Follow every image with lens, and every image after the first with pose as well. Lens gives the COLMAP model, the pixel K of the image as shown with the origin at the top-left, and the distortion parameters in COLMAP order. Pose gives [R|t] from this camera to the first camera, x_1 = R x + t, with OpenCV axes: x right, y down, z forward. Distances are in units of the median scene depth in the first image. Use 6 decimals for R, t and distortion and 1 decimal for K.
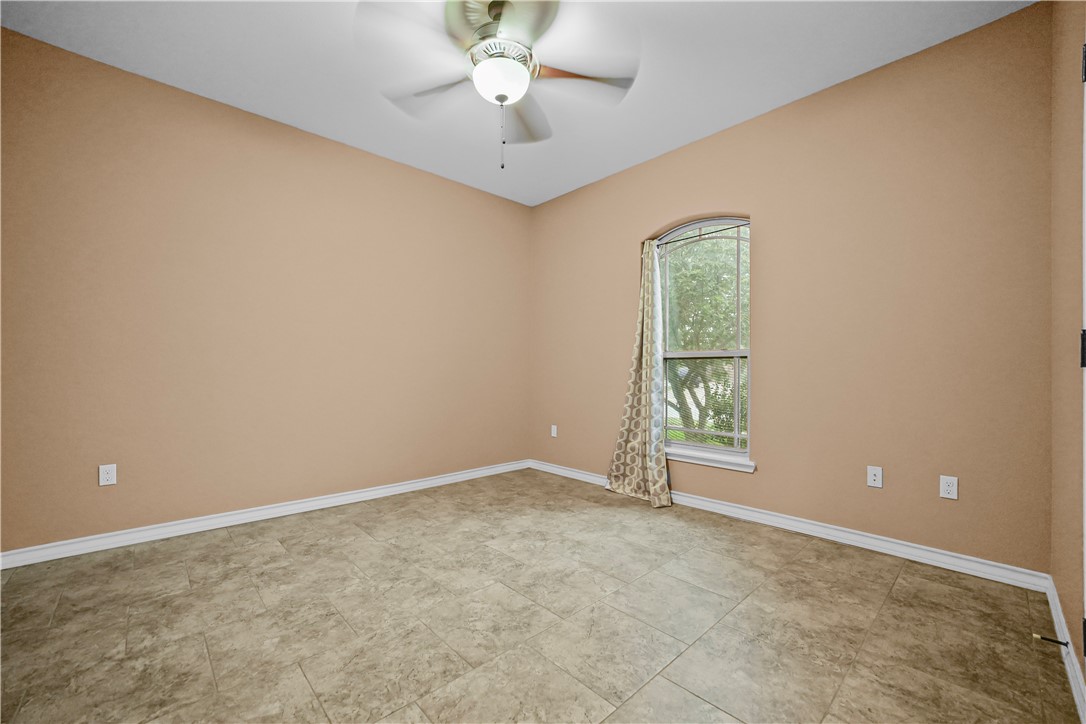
lens RADIAL K [[434.0, 0, 546.4], [0, 434.0, 356.0], [0, 0, 1]] dist [-0.018885, 0.000500]
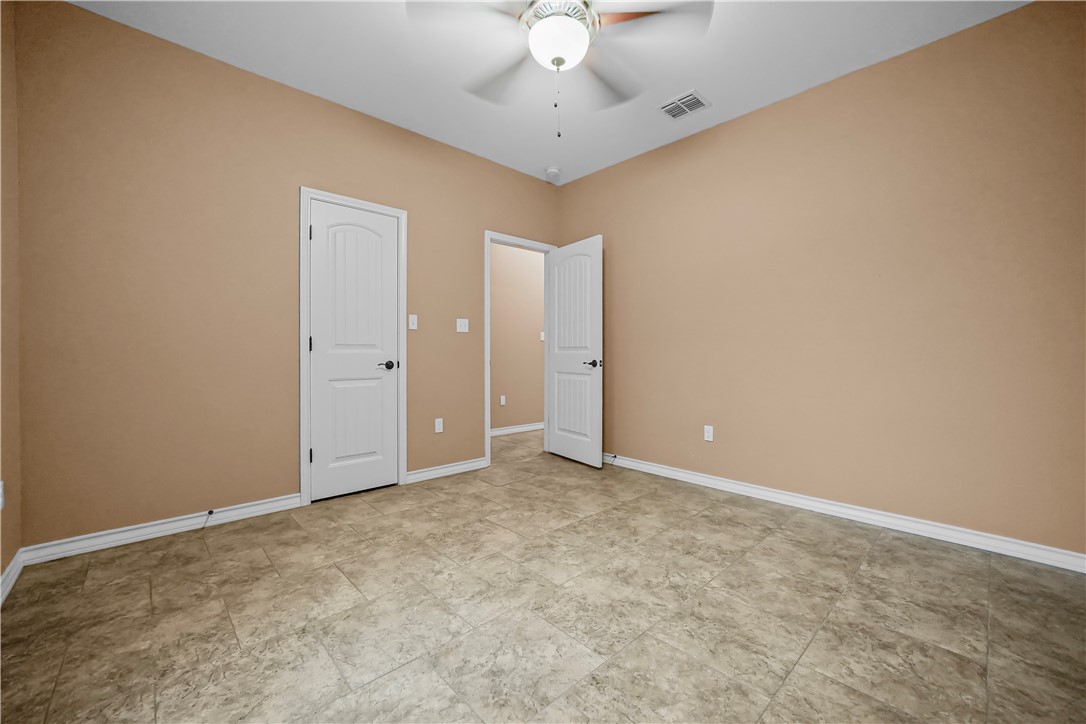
lens RADIAL K [[434.0, 0, 546.4], [0, 434.0, 356.0], [0, 0, 1]] dist [-0.018885, 0.000500]
pose [[-0.999977, -0.006645, -0.001364, -0.080974], [-0.006602, 0.999549, -0.029299, 0.068294], [0.001558, -0.029290, -0.999570, 1.952902]]
